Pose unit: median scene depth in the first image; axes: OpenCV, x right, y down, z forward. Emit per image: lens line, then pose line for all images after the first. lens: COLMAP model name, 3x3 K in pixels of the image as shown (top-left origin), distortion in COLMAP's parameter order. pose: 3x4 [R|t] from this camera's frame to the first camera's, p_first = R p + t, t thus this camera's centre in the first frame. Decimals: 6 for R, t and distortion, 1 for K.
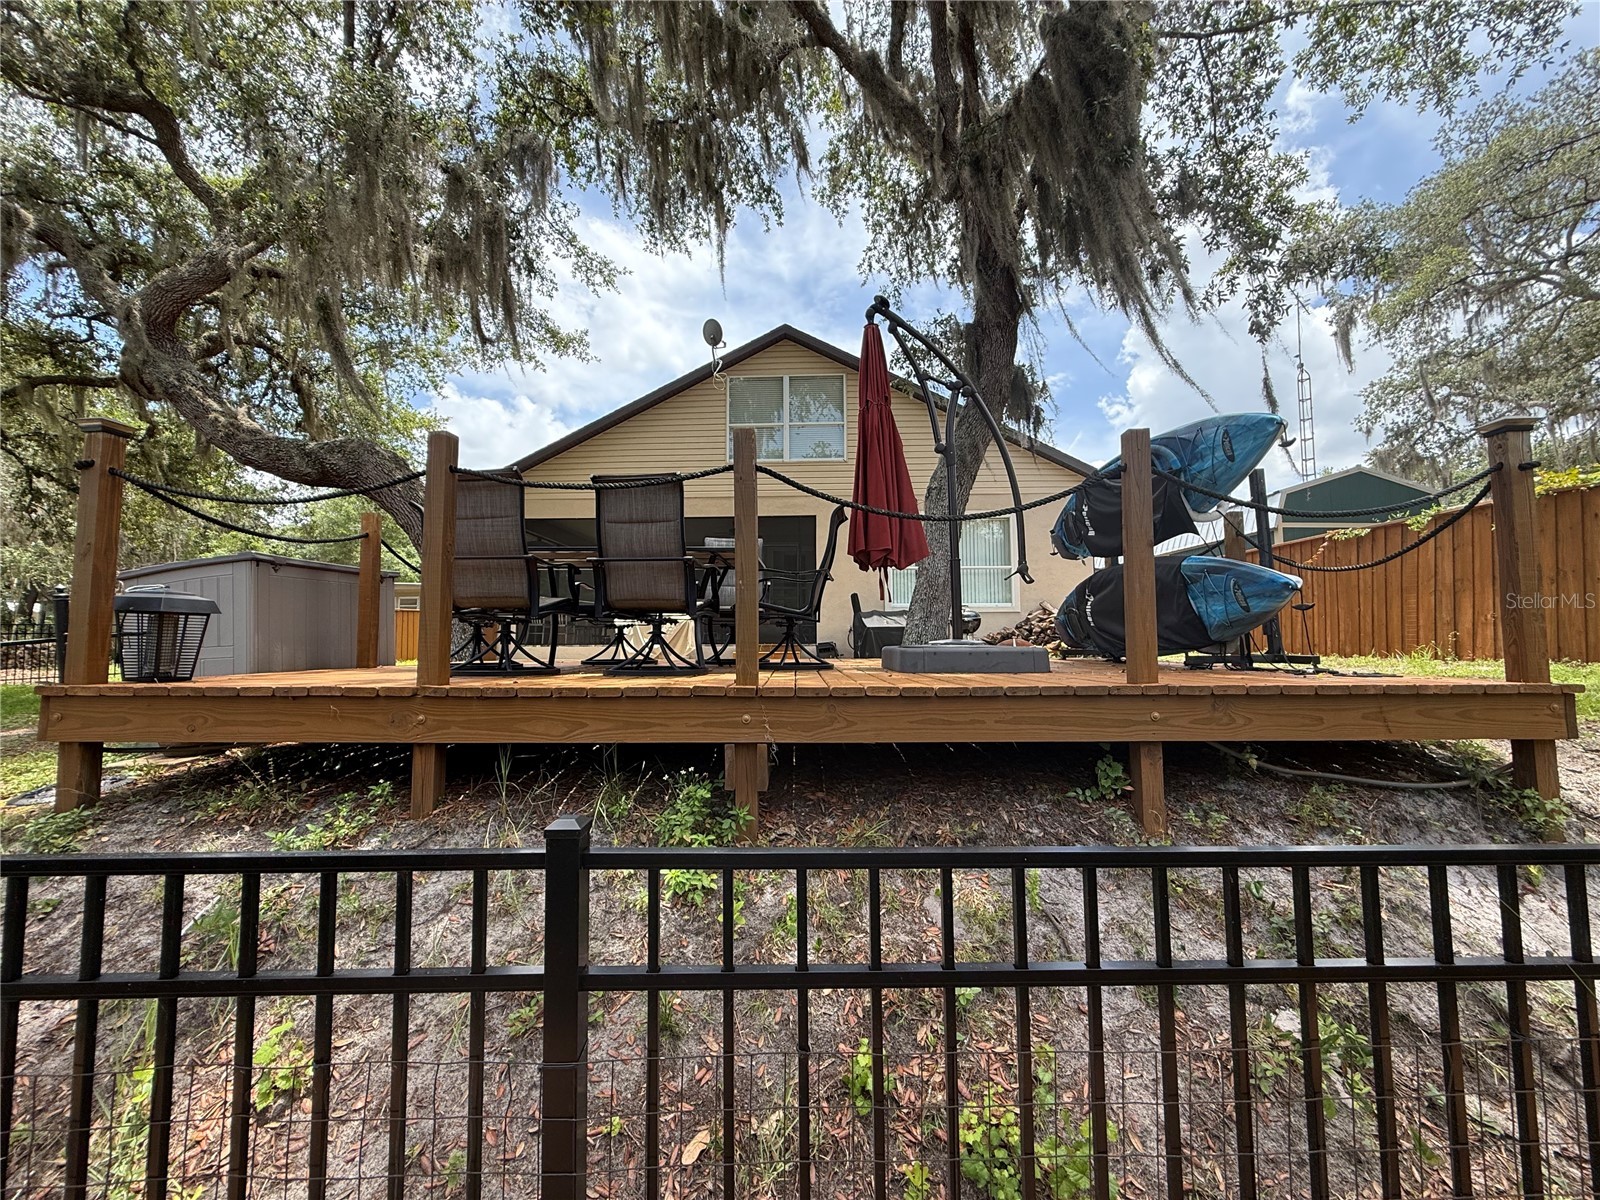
lens RADIAL K [[635.3, 0, 795.8], [0, 635.3, 595.8], [0, 0, 1]] dist [0.000493, -0.000138]
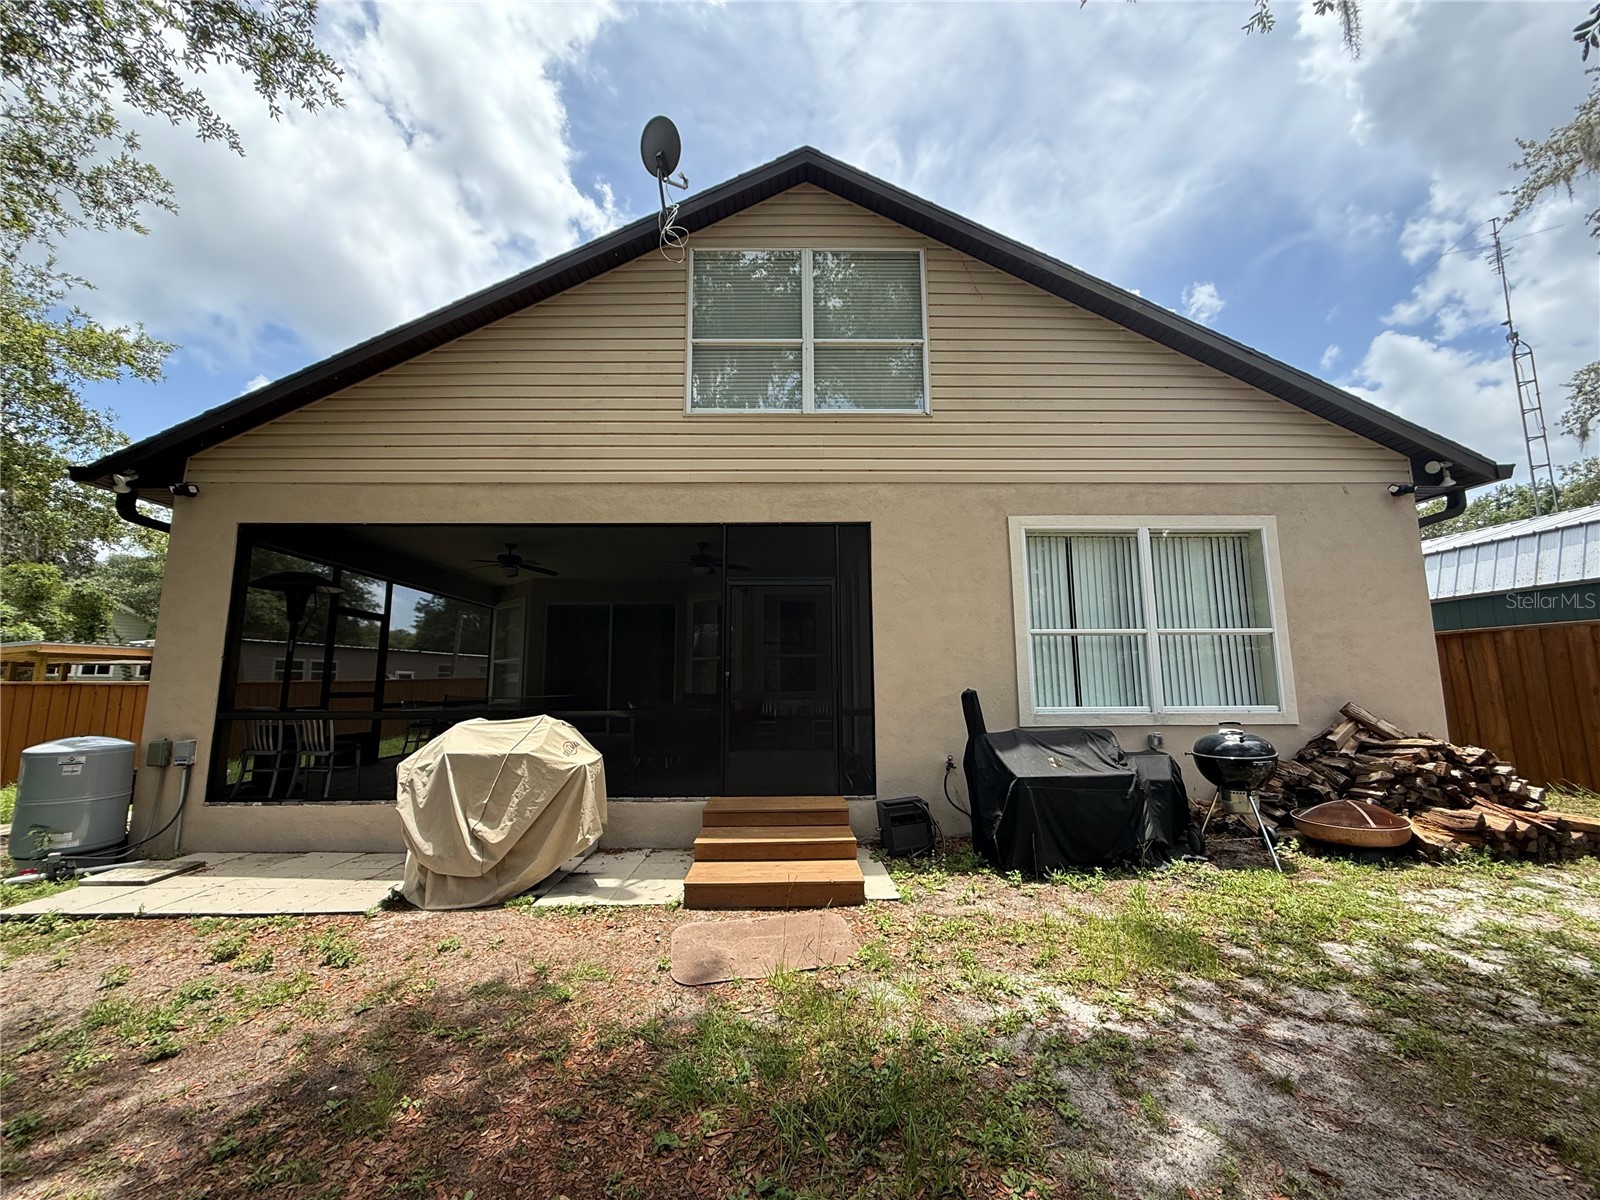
lens RADIAL K [[635.3, 0, 795.8], [0, 635.3, 595.8], [0, 0, 1]] dist [0.000493, -0.000138]
pose [[0.997589, 0.004010, 0.069285, -0.059125], [0.000626, 0.997769, -0.066760, -0.039098], [-0.069398, 0.066642, 0.995361, 0.526122]]
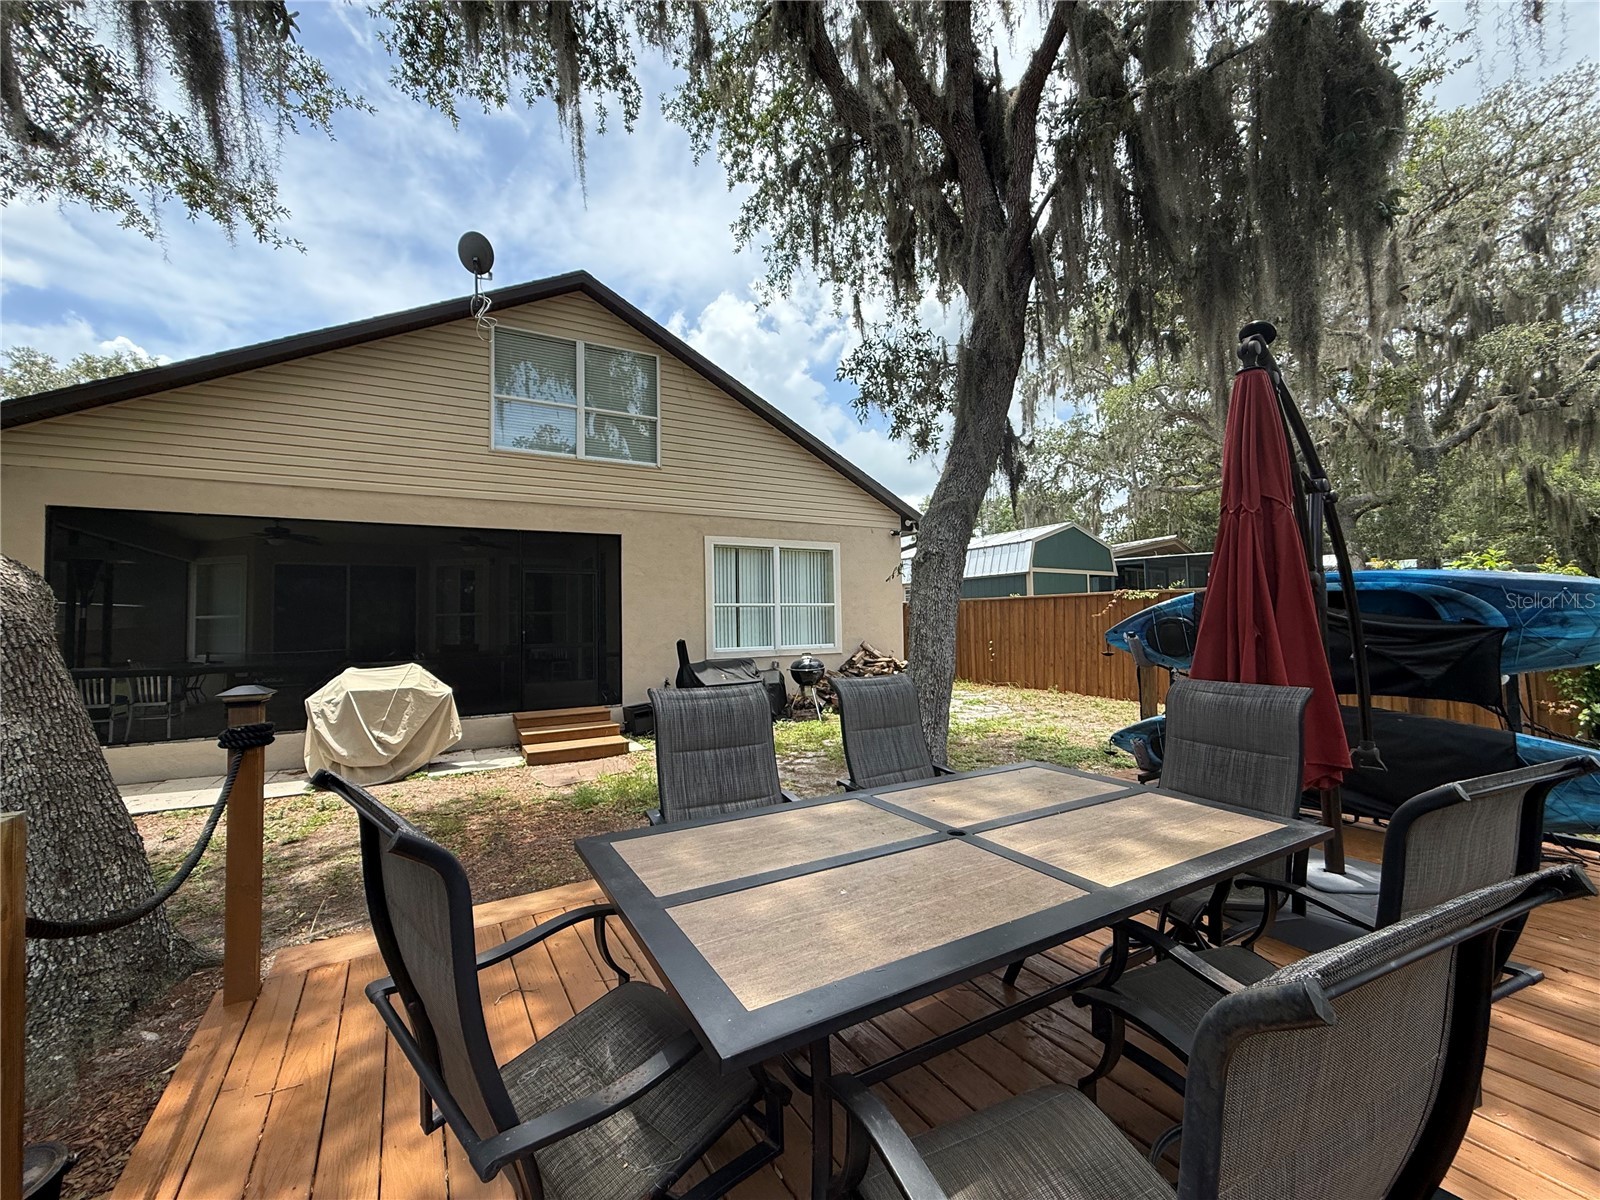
lens RADIAL K [[635.3, 0, 795.8], [0, 635.3, 595.8], [0, 0, 1]] dist [0.000493, -0.000138]
pose [[0.842356, 0.007173, 0.538873, -0.202788], [-0.020981, 0.999590, 0.019491, -0.073784], [-0.538512, -0.027724, 0.842161, 0.245026]]
